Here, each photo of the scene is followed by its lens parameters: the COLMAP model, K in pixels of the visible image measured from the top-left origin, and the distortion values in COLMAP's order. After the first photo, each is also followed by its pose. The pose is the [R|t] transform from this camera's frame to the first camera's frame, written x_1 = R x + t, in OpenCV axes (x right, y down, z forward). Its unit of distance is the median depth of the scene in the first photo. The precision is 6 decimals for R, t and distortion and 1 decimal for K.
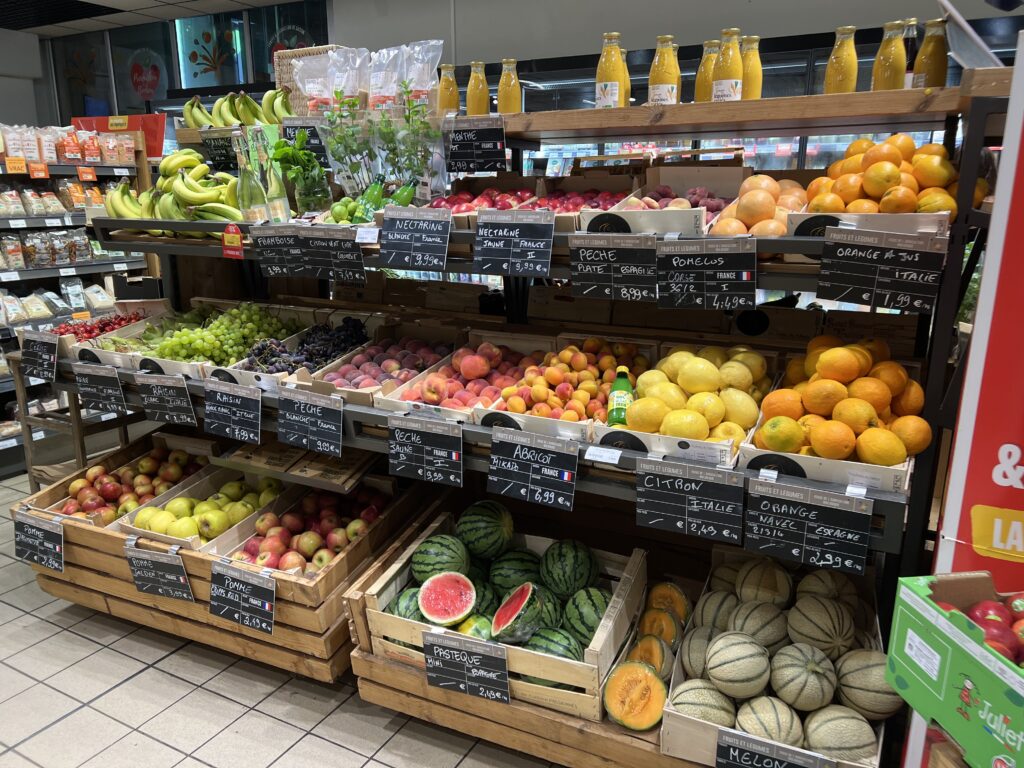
lens RADIAL K [[776.4, 0, 512.0], [0, 776.4, 384.0], [0, 0, 1]] dist [0.127817, -0.260021]
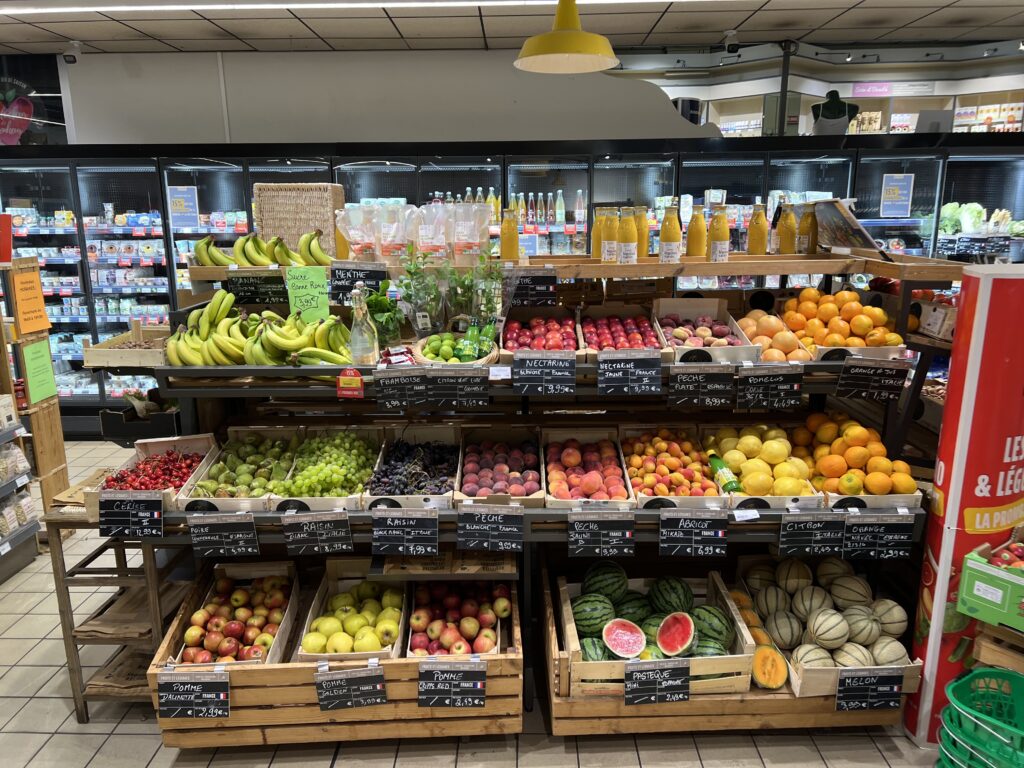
lens RADIAL K [[776.4, 0, 512.0], [0, 776.4, 384.0], [0, 0, 1]] dist [0.127817, -0.260021]
pose [[0.884097, -0.117475, 0.452296, -0.811012], [0.122808, 0.992273, 0.017672, -0.210480], [-0.450878, 0.039922, 0.891693, -0.142380]]
